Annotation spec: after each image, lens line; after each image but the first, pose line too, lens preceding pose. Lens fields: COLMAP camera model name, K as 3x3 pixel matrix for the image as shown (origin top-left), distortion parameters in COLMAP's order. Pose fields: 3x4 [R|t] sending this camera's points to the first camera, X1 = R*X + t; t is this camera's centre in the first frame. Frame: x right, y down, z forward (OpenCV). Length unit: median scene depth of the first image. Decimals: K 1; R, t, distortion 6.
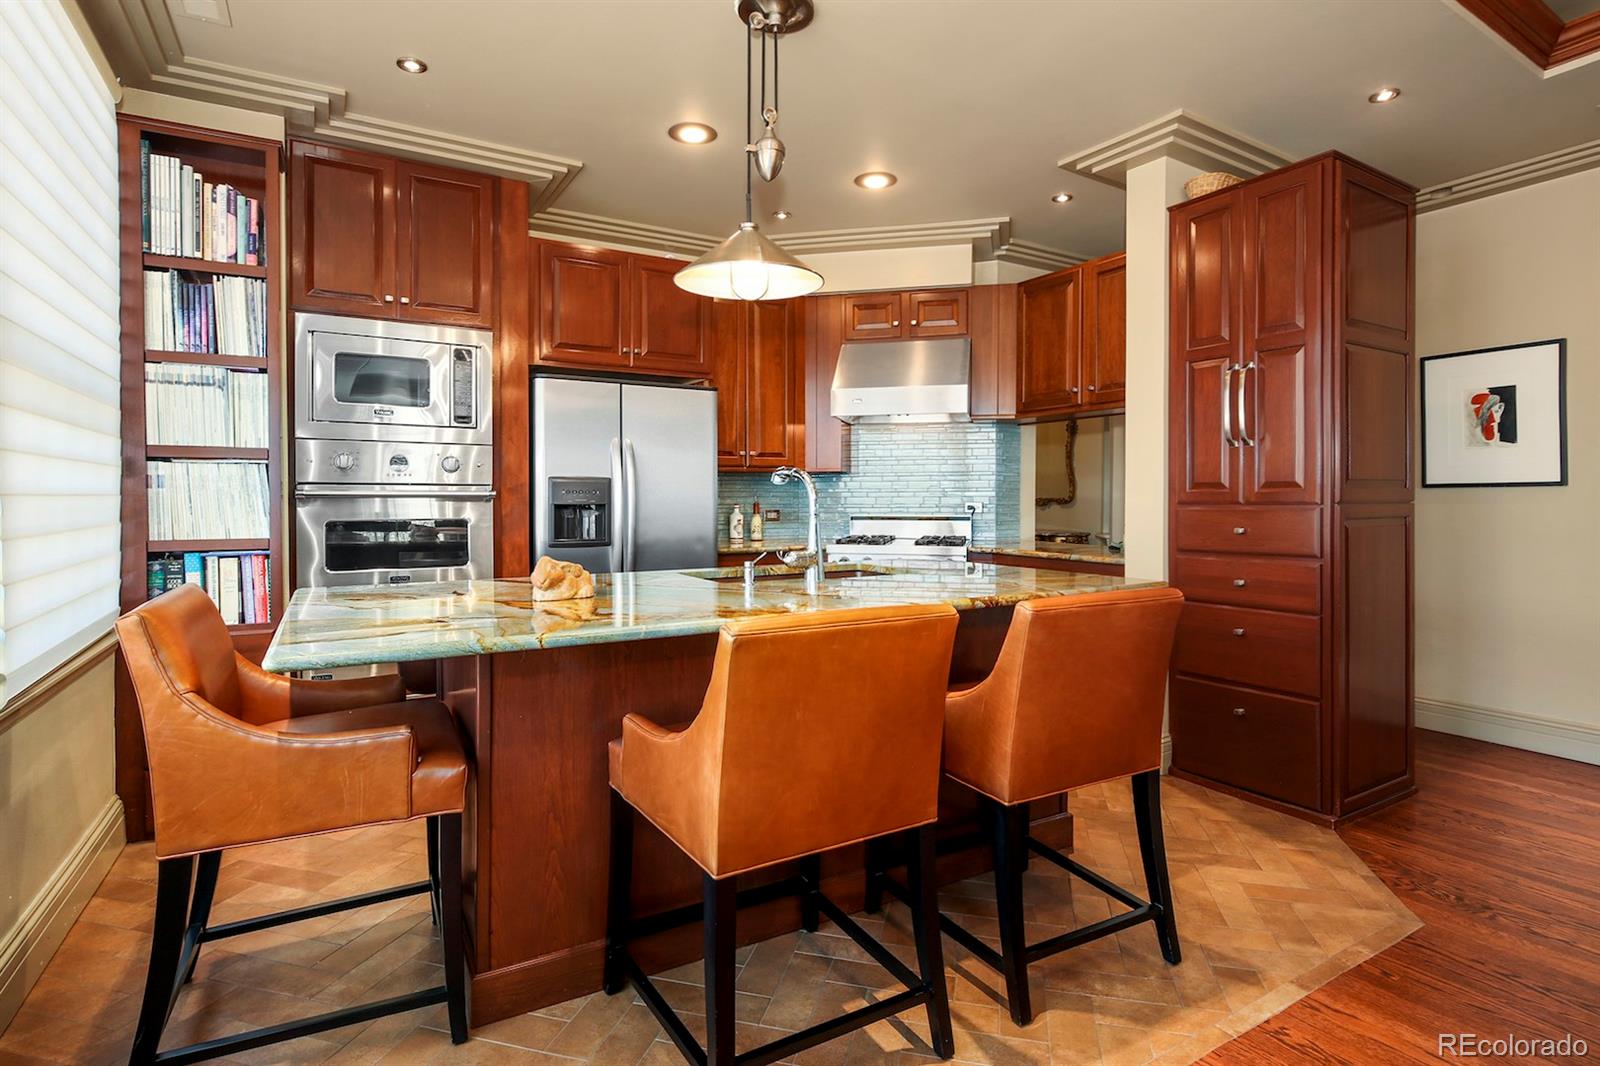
lens RADIAL K [[651.3, 0, 858.6], [0, 651.3, 519.8], [0, 0, 1]] dist [-0.033284, -0.000079]
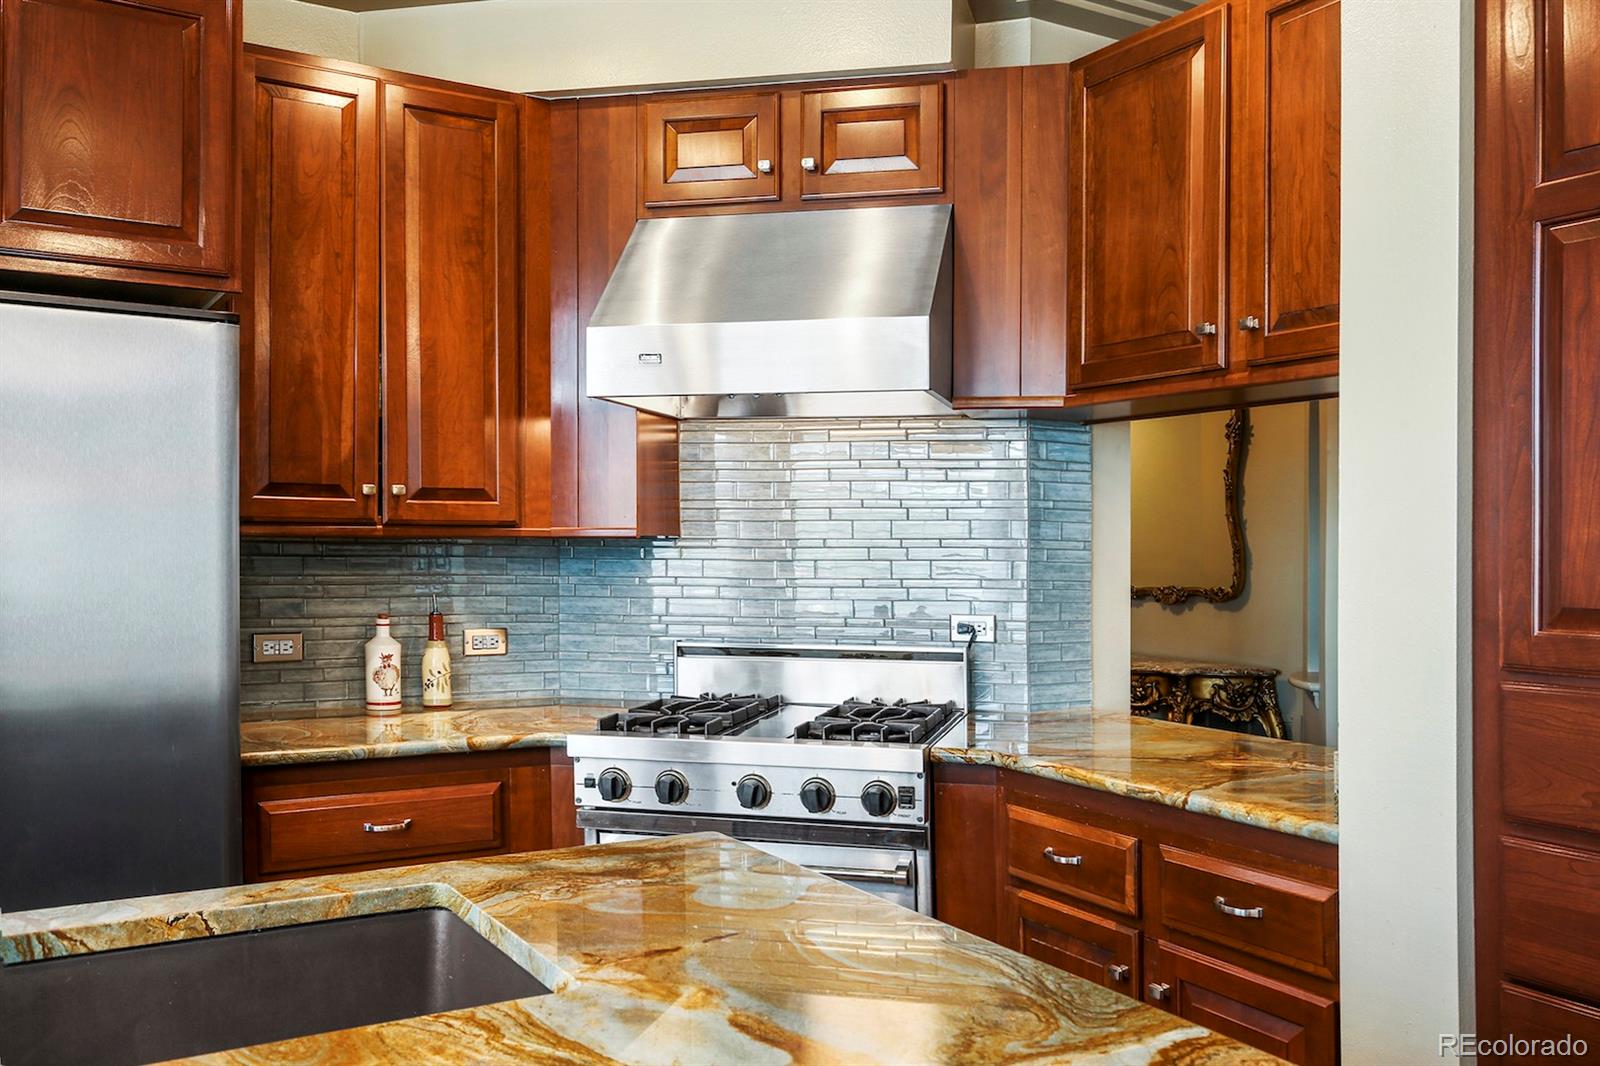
lens RADIAL K [[1287.6, 0, 869.3], [0, 1287.6, 546.1], [0, 0, 1]] dist [0.011449, 0.002771]
pose [[0.999737, 0.006032, 0.022142, 0.104023], [-0.004876, 0.998641, -0.051887, -0.030517], [-0.022425, 0.051766, 0.998407, 0.228014]]
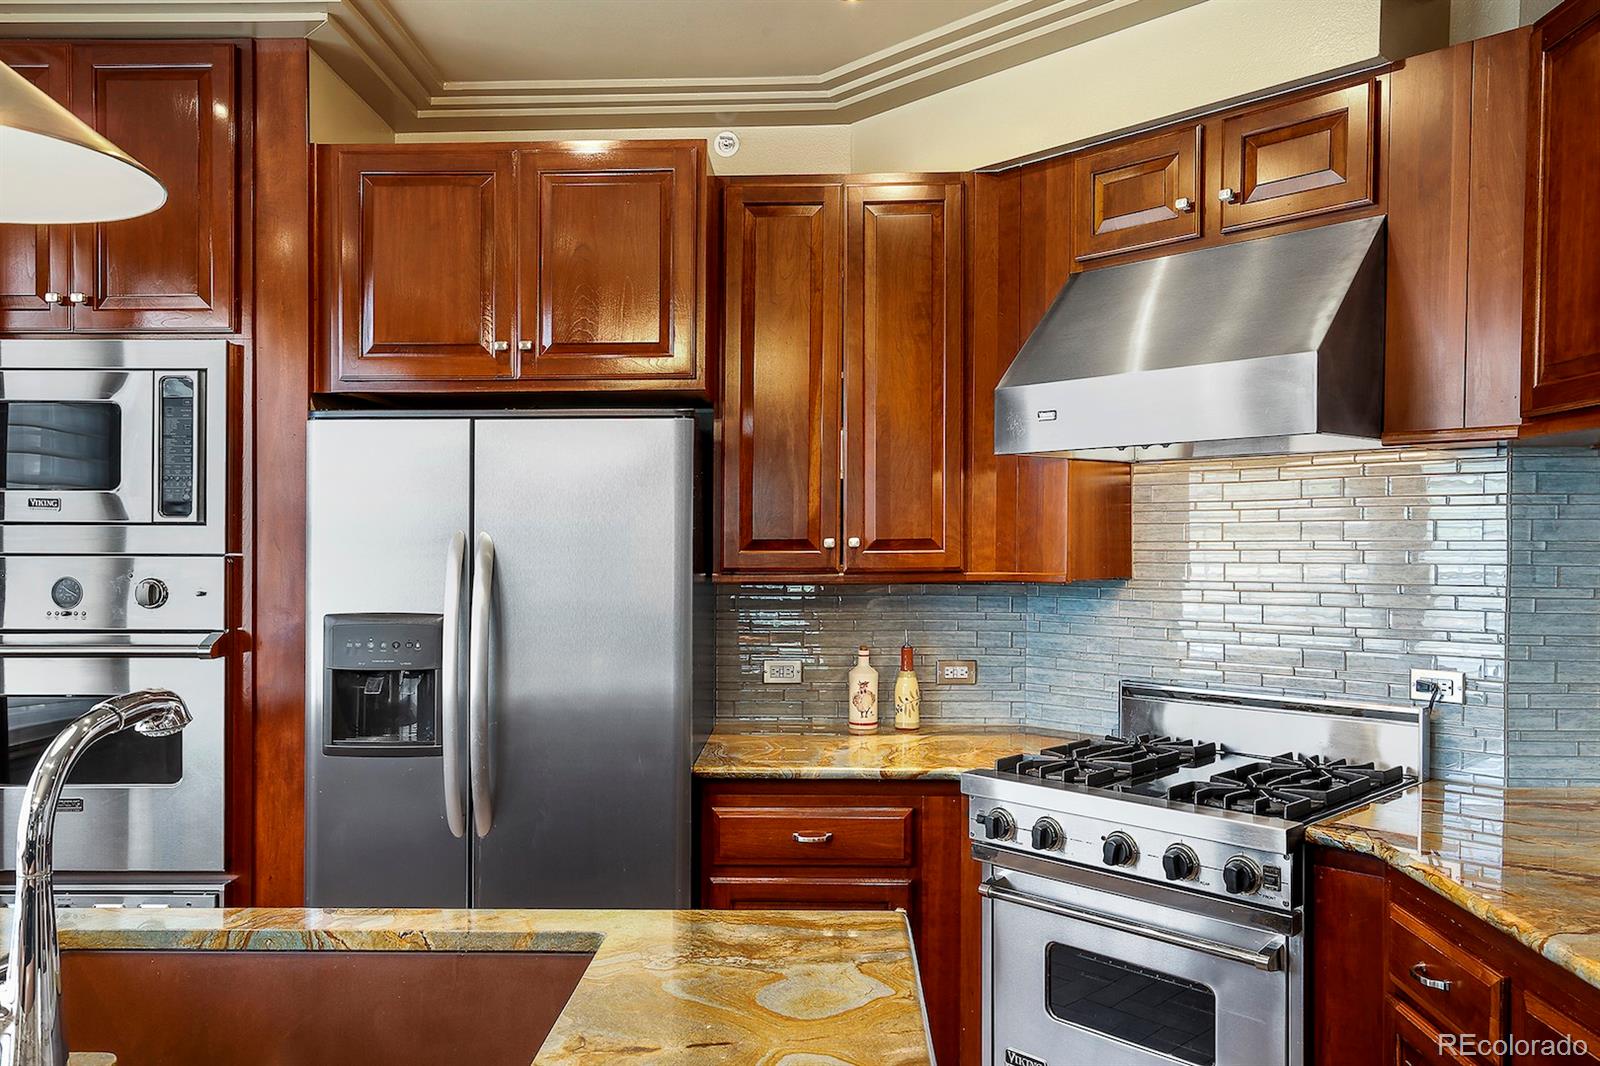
lens RADIAL K [[1181.9, 0, 801.4], [0, 1181.9, 588.6], [0, 0, 1]] dist [0.003736, 0.000336]
pose [[0.855814, 0.014410, -0.517082, 0.234384], [-0.024721, 0.999609, -0.013058, -0.060675], [0.516692, 0.023958, 0.855836, 0.291752]]
